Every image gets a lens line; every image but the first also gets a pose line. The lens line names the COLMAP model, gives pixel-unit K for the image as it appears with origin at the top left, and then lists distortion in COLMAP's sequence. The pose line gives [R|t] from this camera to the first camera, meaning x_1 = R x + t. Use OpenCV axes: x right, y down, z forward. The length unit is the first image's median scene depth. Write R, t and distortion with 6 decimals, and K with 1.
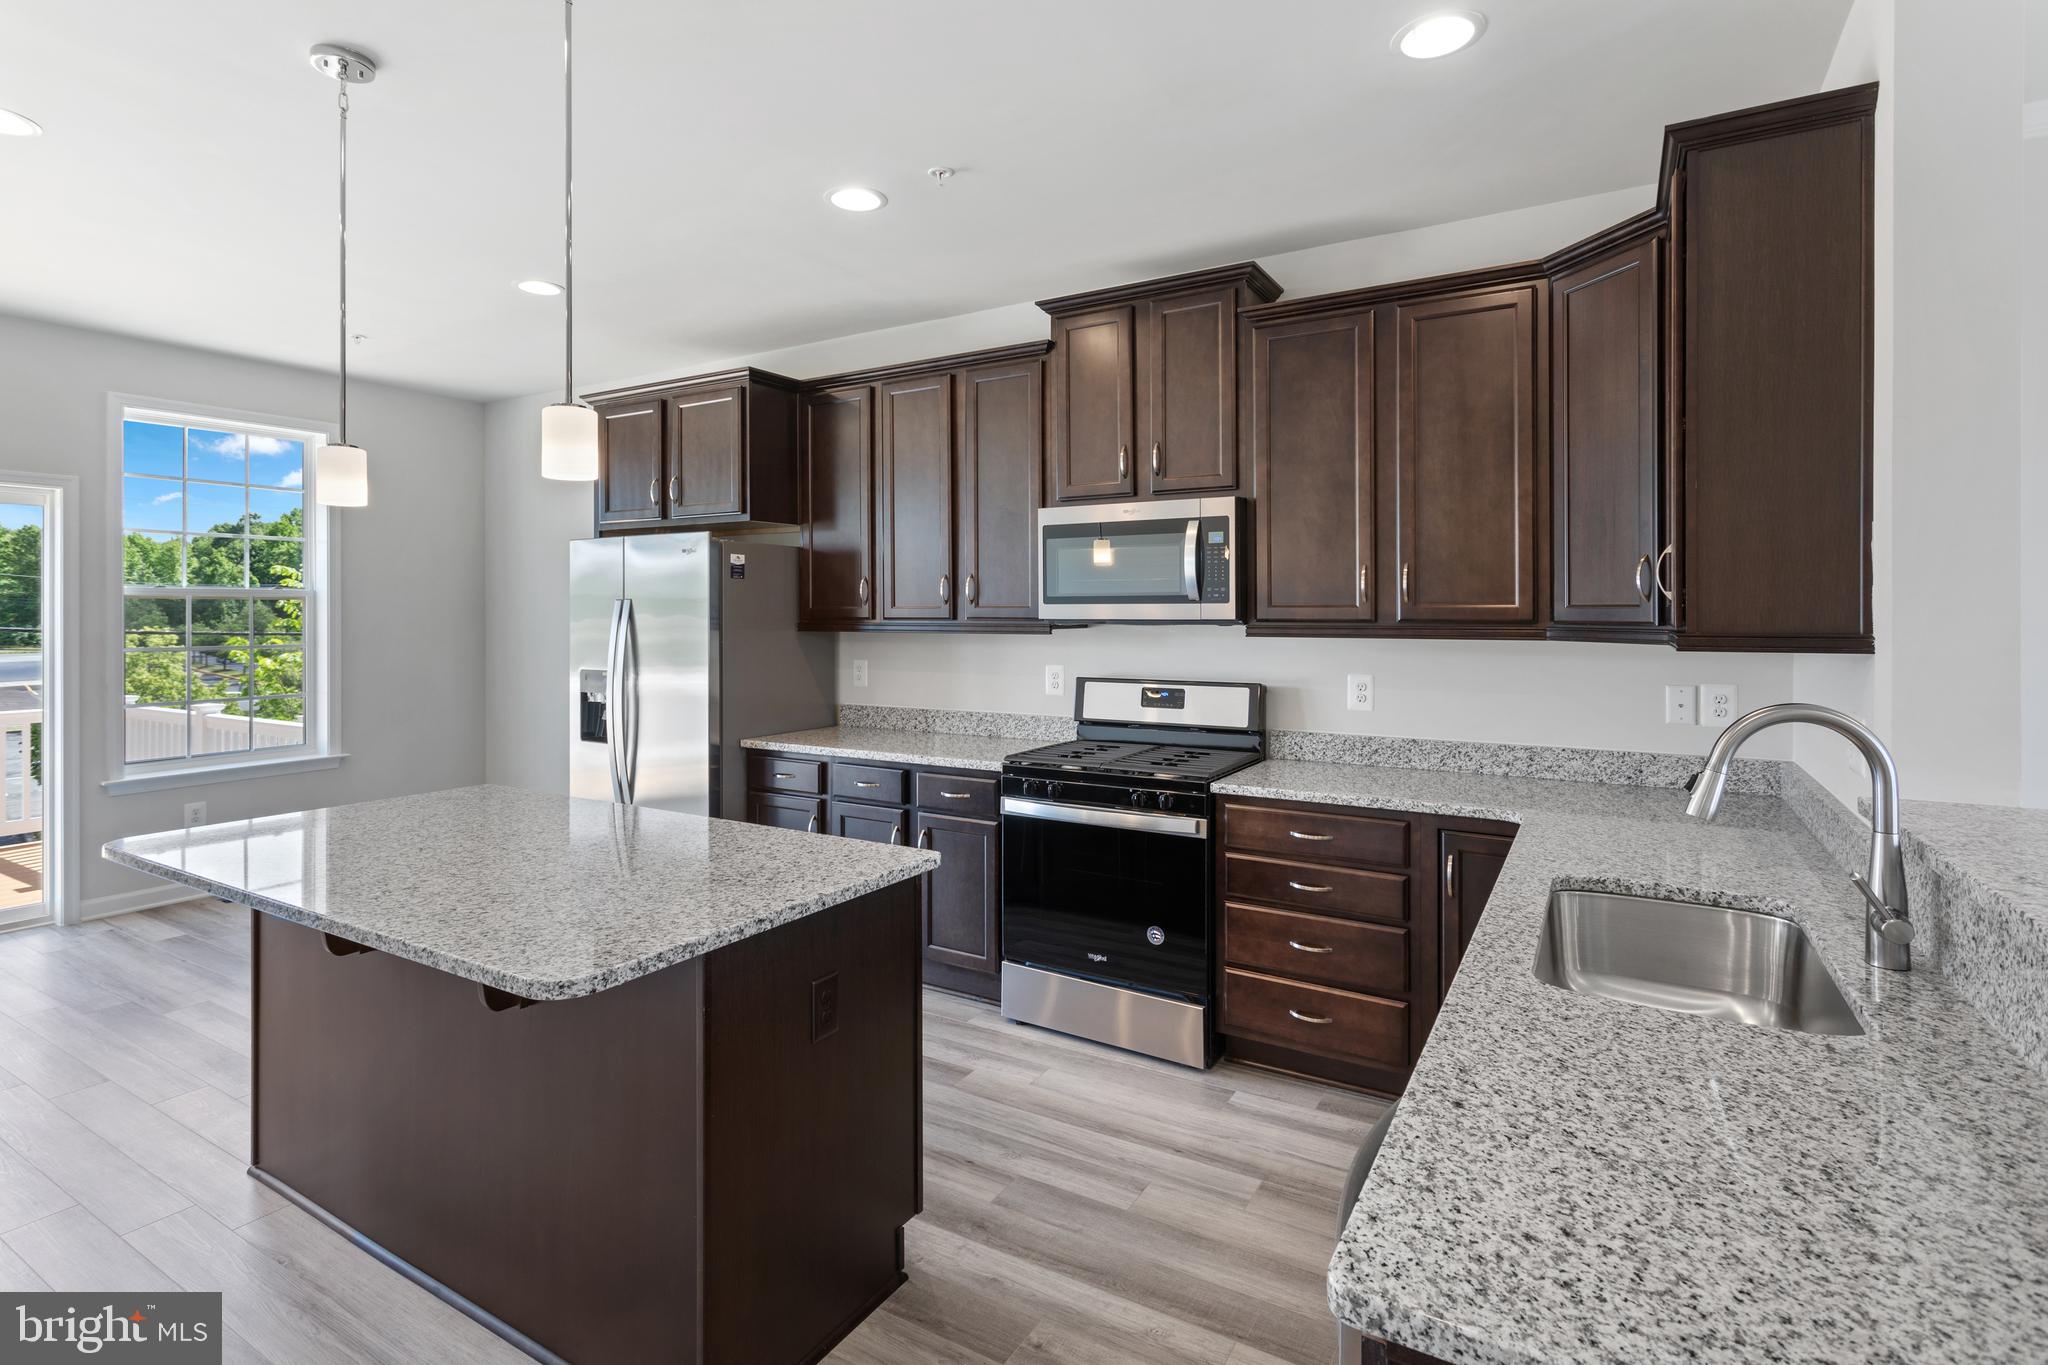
lens RADIAL K [[976.9, 0, 1014.5], [0, 976.9, 601.2], [0, 0, 1]] dist [0.003088, -0.000655]
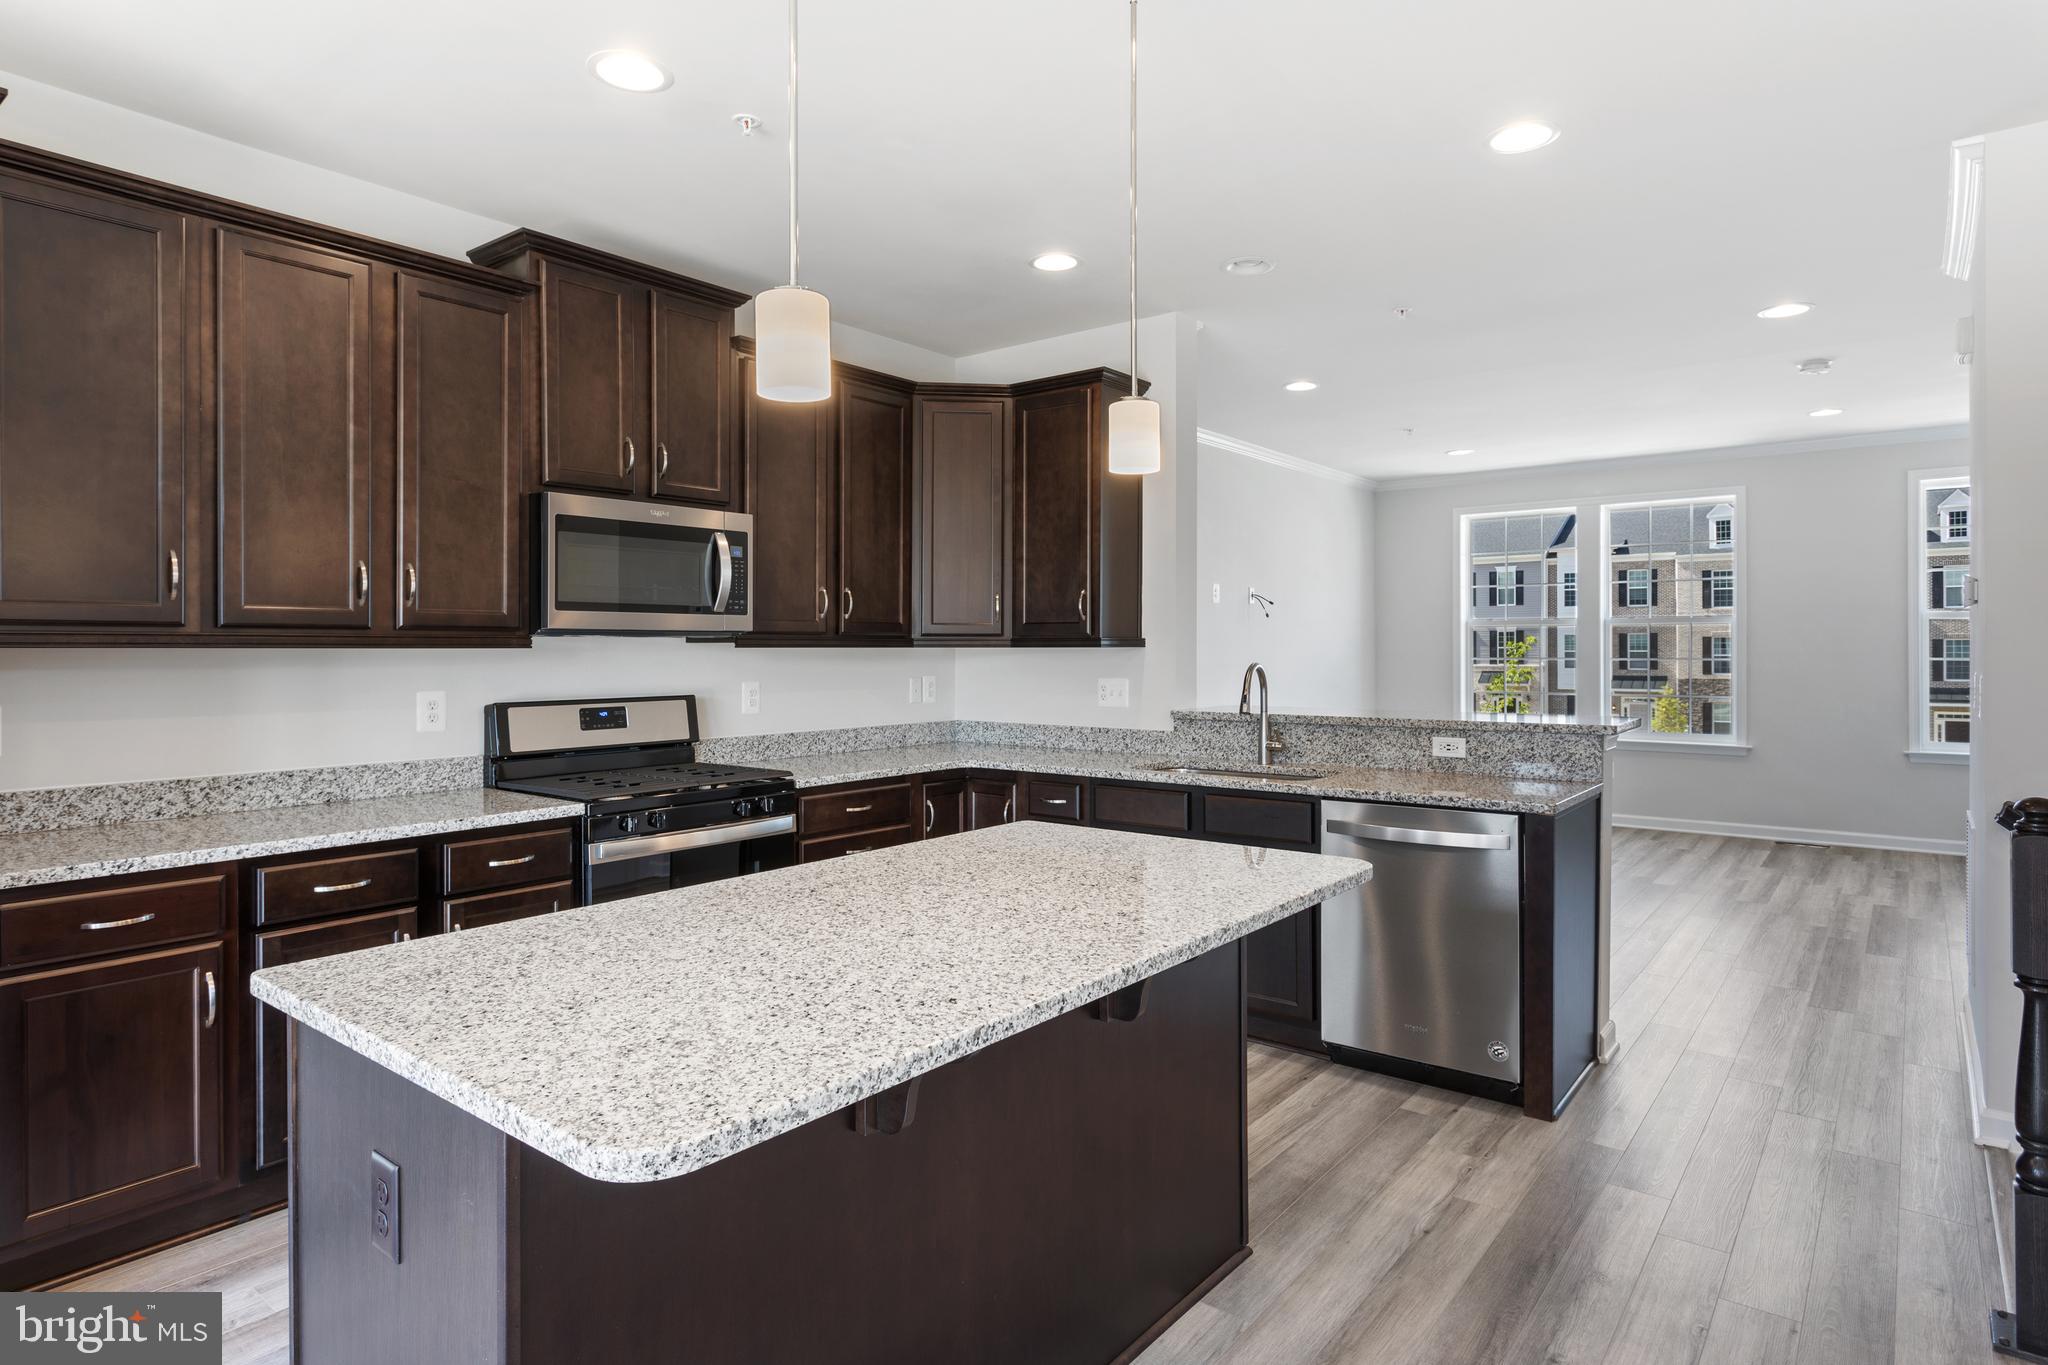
lens RADIAL K [[1115.6, 0, 1033.1], [0, 1115.6, 655.8], [0, 0, 1]] dist [-0.003459, 0.001722]
pose [[0.137607, -0.004657, 0.990476, -0.865012], [-0.007247, 0.999957, 0.005709, 0.034020], [-0.990460, -0.007964, 0.137567, 0.488618]]
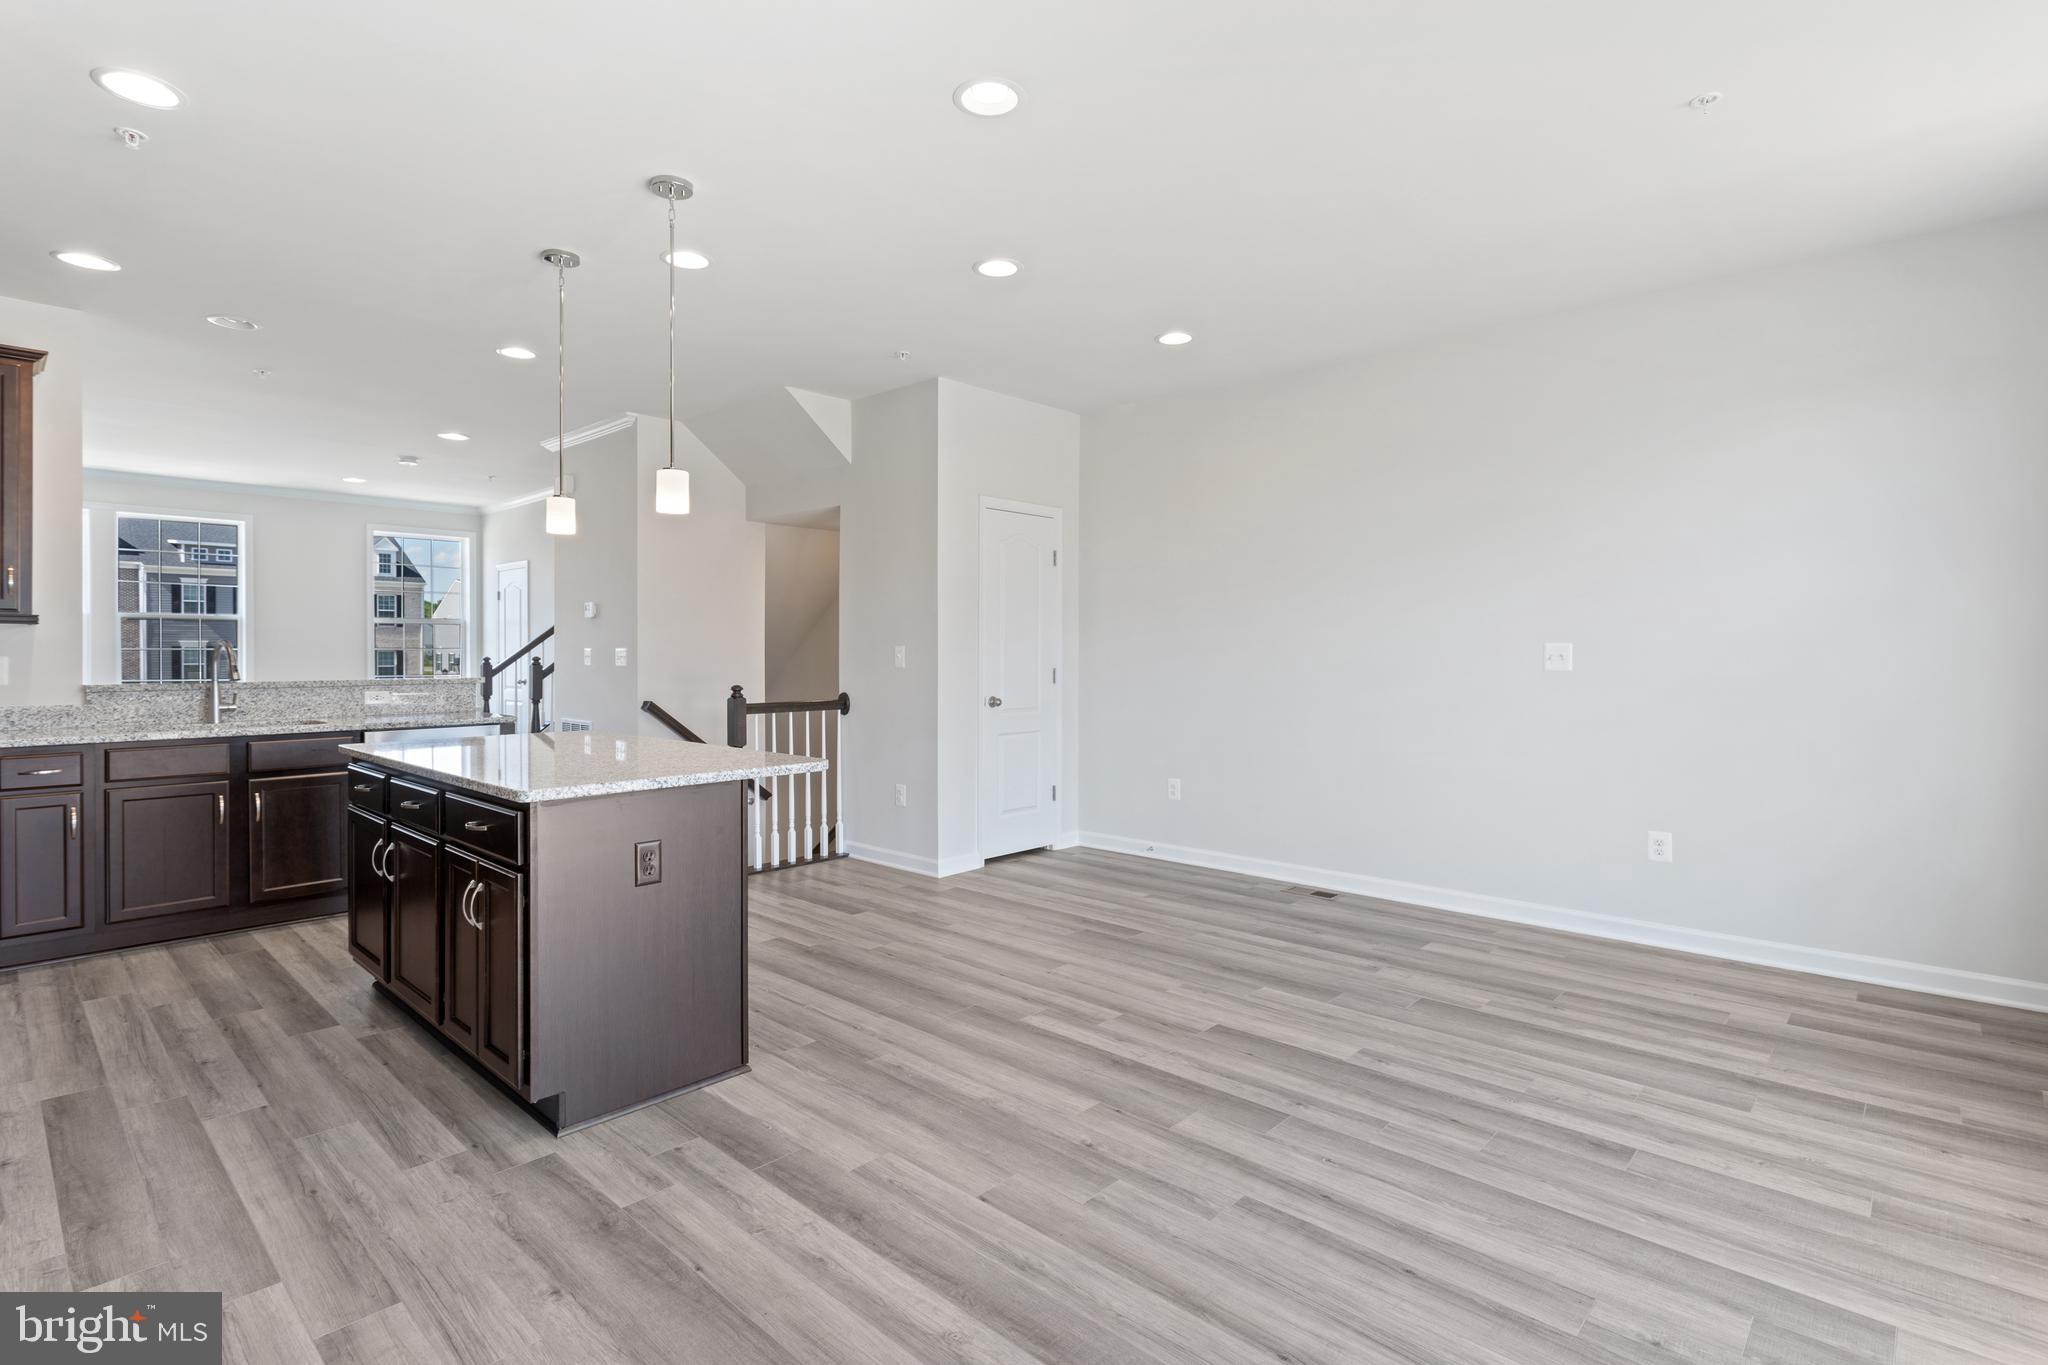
lens RADIAL K [[976.9, 0, 1027.9], [0, 976.9, 672.2], [0, 0, 1]] dist [0.003088, -0.000655]
pose [[-0.977042, -0.003357, 0.213022, -0.962889], [-0.001691, 0.999967, 0.008001, 0.076515], [-0.213041, 0.007457, -0.977015, 1.448533]]
